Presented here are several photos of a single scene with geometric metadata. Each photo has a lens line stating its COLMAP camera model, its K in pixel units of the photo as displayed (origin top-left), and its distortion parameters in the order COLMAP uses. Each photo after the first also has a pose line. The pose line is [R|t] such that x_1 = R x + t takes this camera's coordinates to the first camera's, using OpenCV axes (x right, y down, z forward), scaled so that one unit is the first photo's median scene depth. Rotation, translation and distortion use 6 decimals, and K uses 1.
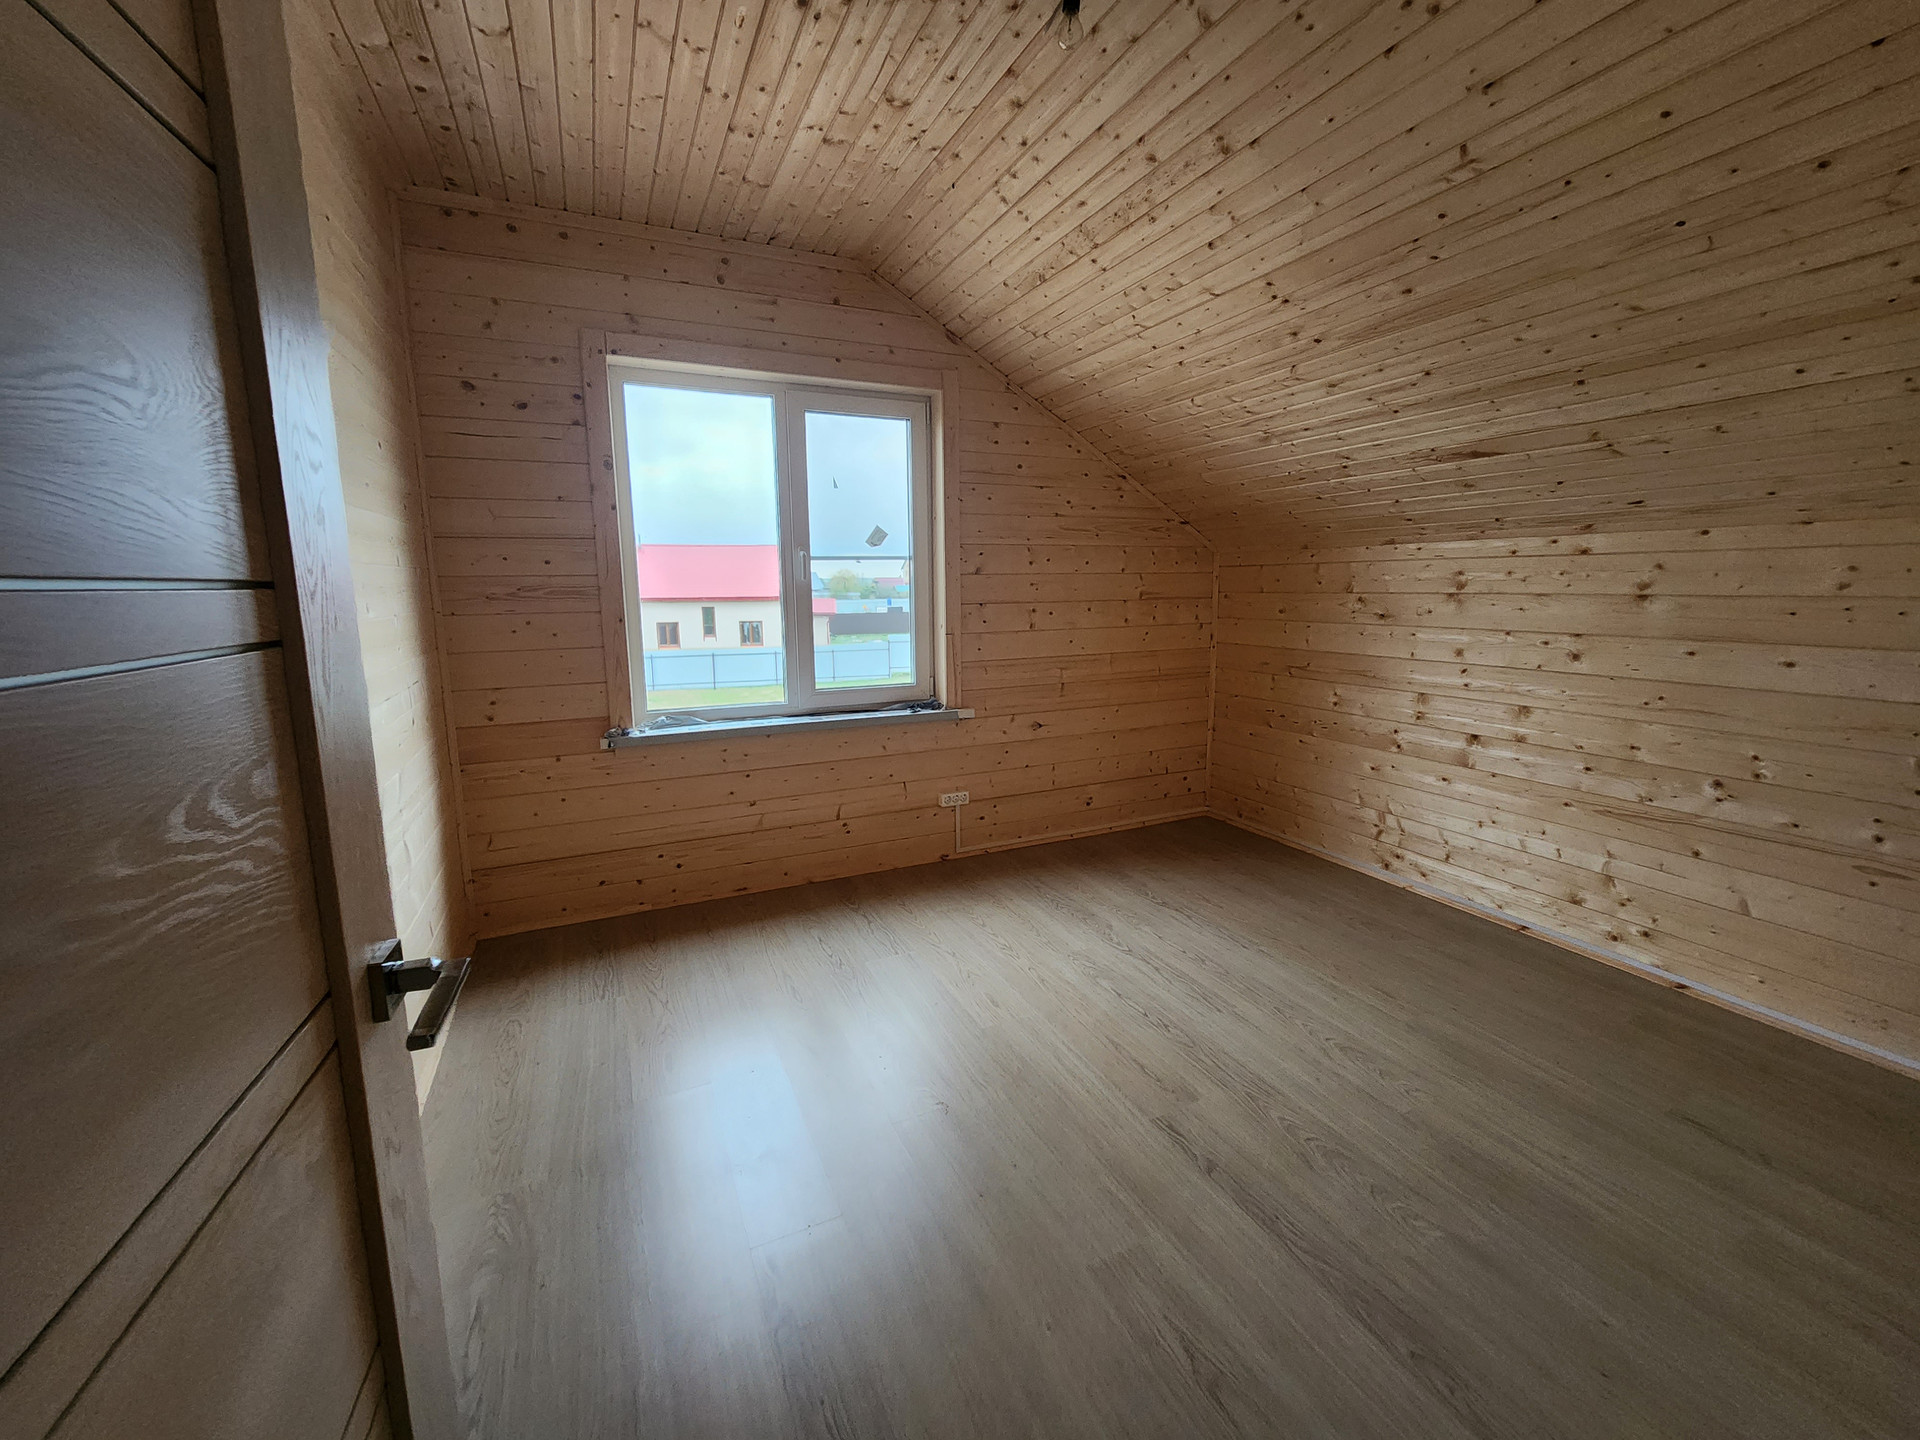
lens RADIAL K [[803.8, 0, 960.0], [0, 803.8, 720.0], [0, 0, 1]] dist [0.010533, 0.000043]
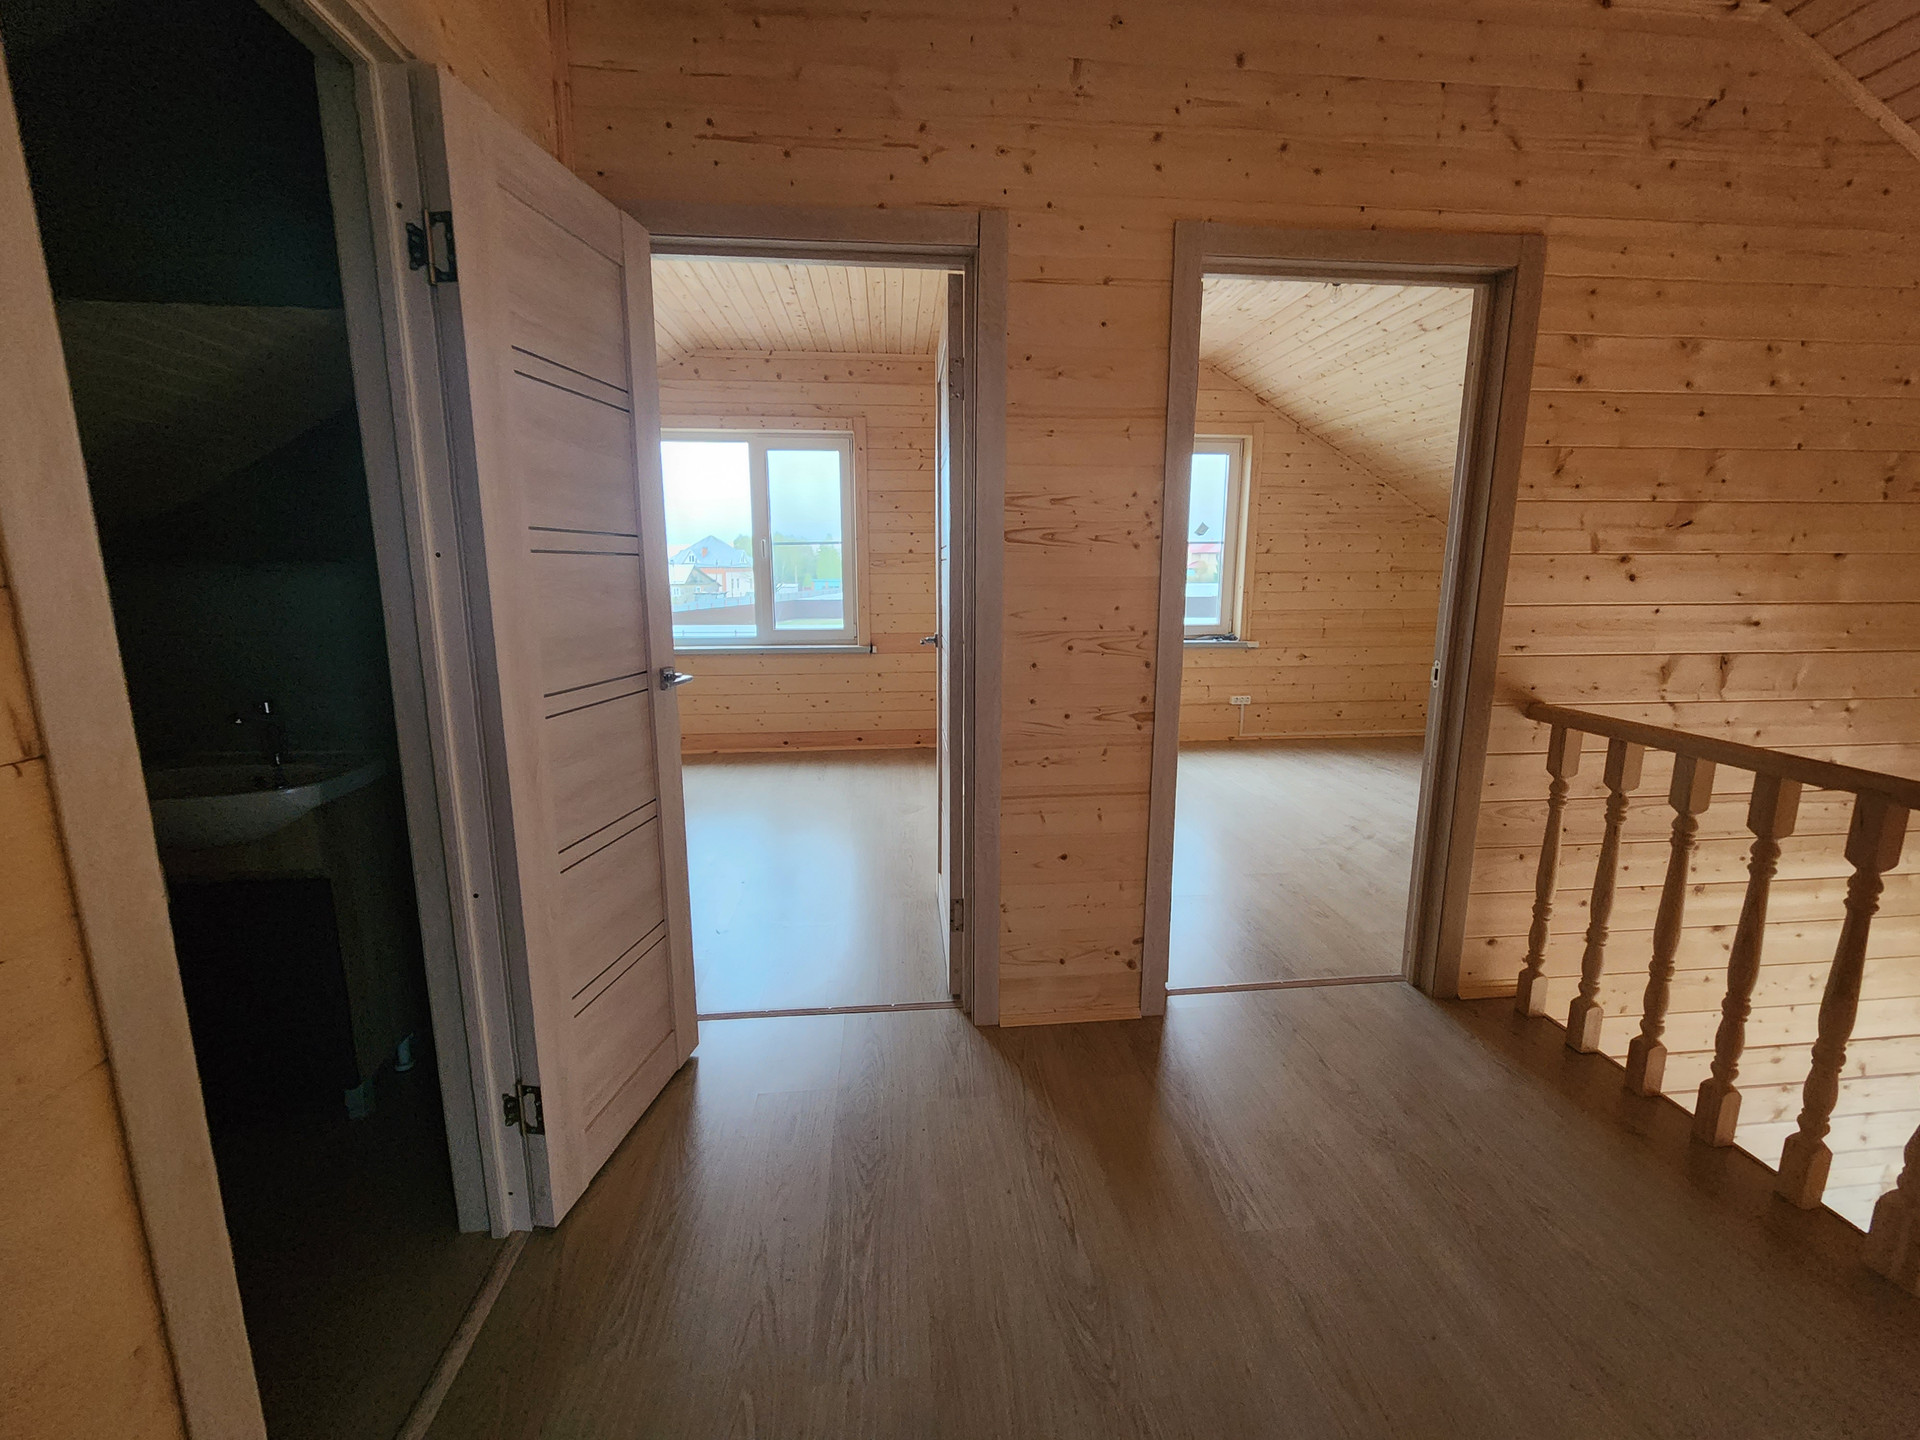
lens RADIAL K [[803.8, 0, 960.0], [0, 803.8, 720.0], [0, 0, 1]] dist [0.010533, 0.000043]
pose [[0.946044, 0.066835, -0.317072, -0.024910], [-0.062073, 0.997756, 0.025110, 0.134128], [0.318038, -0.004074, 0.948069, -0.644418]]
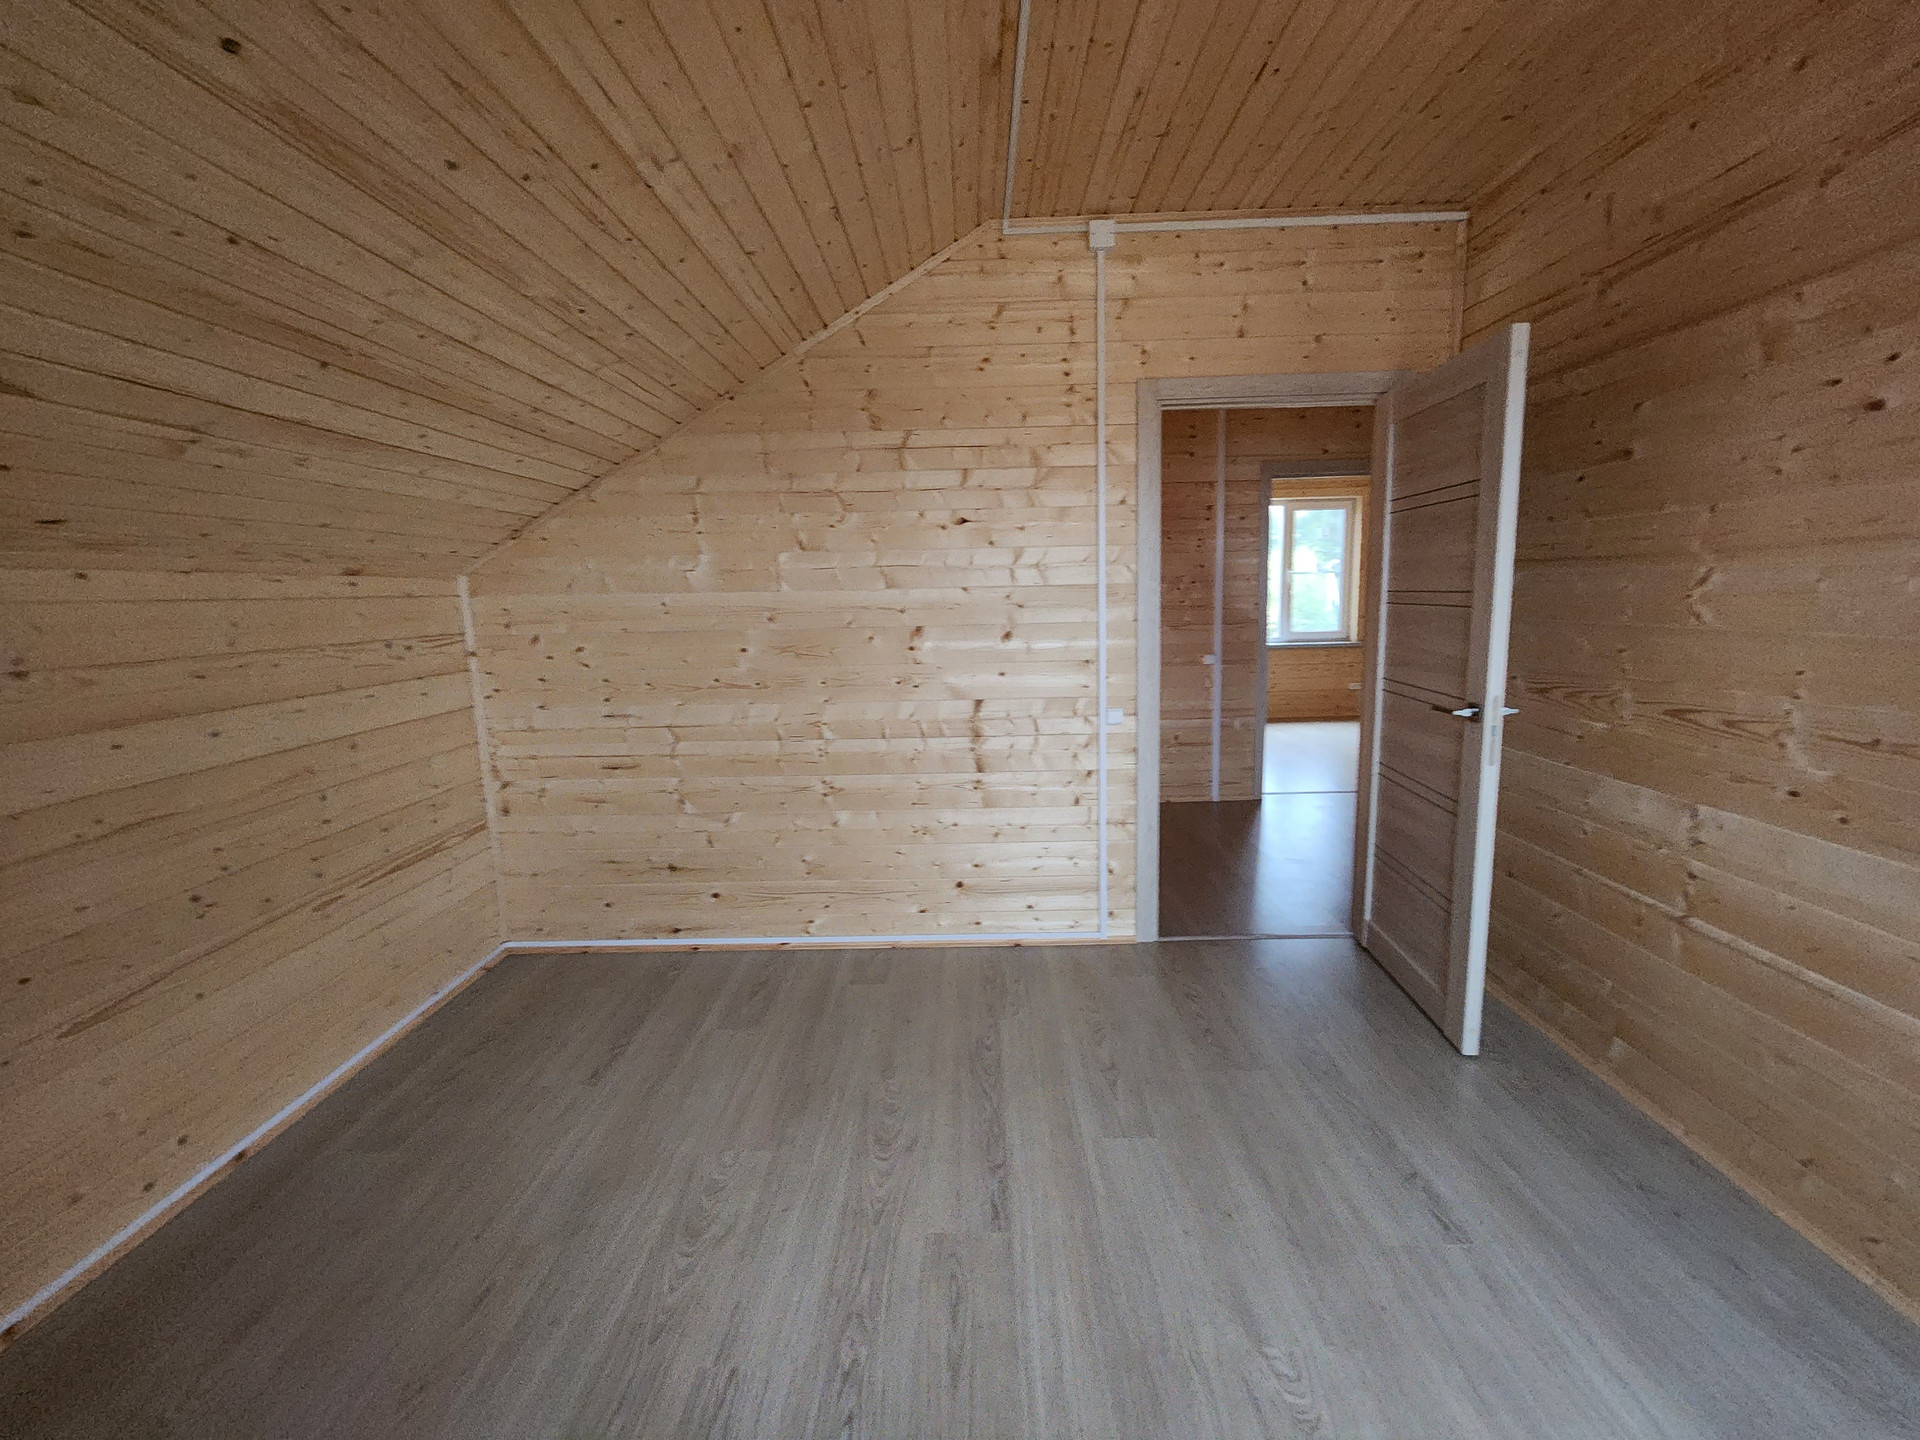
lens RADIAL K [[803.8, 0, 960.0], [0, 803.8, 720.0], [0, 0, 1]] dist [0.010533, 0.000043]
pose [[-0.905241, -0.032825, 0.423629, -0.036445], [0.108022, 0.946475, 0.304166, -0.160933], [-0.410938, 0.321105, -0.853242, 0.869762]]
